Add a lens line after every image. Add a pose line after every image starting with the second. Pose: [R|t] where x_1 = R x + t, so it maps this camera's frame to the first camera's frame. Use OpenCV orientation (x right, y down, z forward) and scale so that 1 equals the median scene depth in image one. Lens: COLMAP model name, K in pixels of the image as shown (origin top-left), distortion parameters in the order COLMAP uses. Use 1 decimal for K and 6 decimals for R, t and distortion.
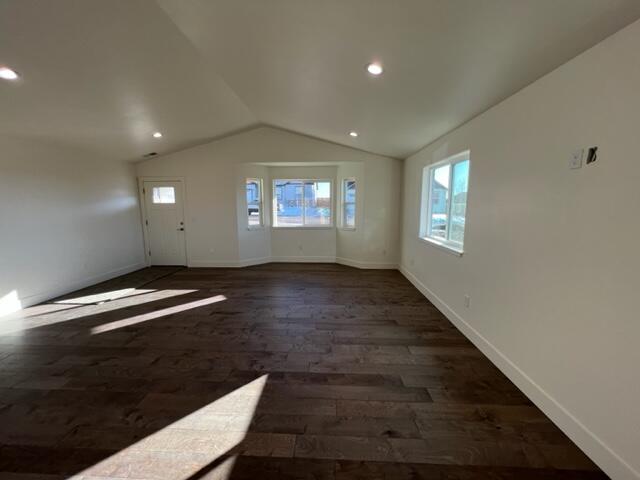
lens RADIAL K [[254.6, 0, 319.0], [0, 254.6, 240.8], [0, 0, 1]] dist [-0.000499, 0.000152]
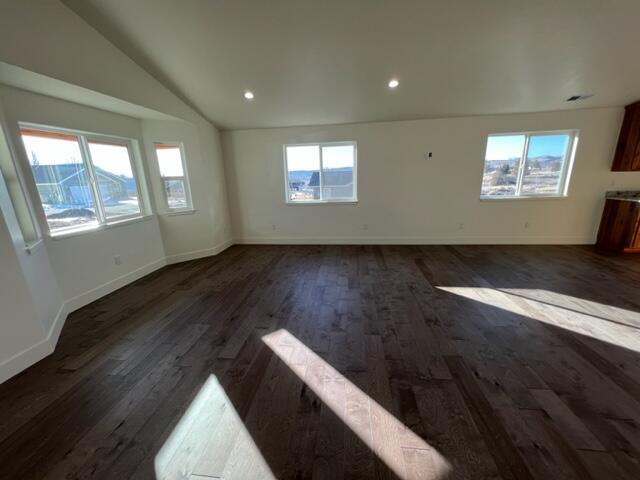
lens RADIAL K [[254.6, 0, 319.0], [0, 254.6, 240.8], [0, 0, 1]] dist [-0.000499, 0.000152]
pose [[0.079359, -0.253625, 0.964042, -0.980036], [0.173730, 0.955811, 0.237158, -0.123264], [-0.981591, 0.148662, 0.119914, 0.872092]]
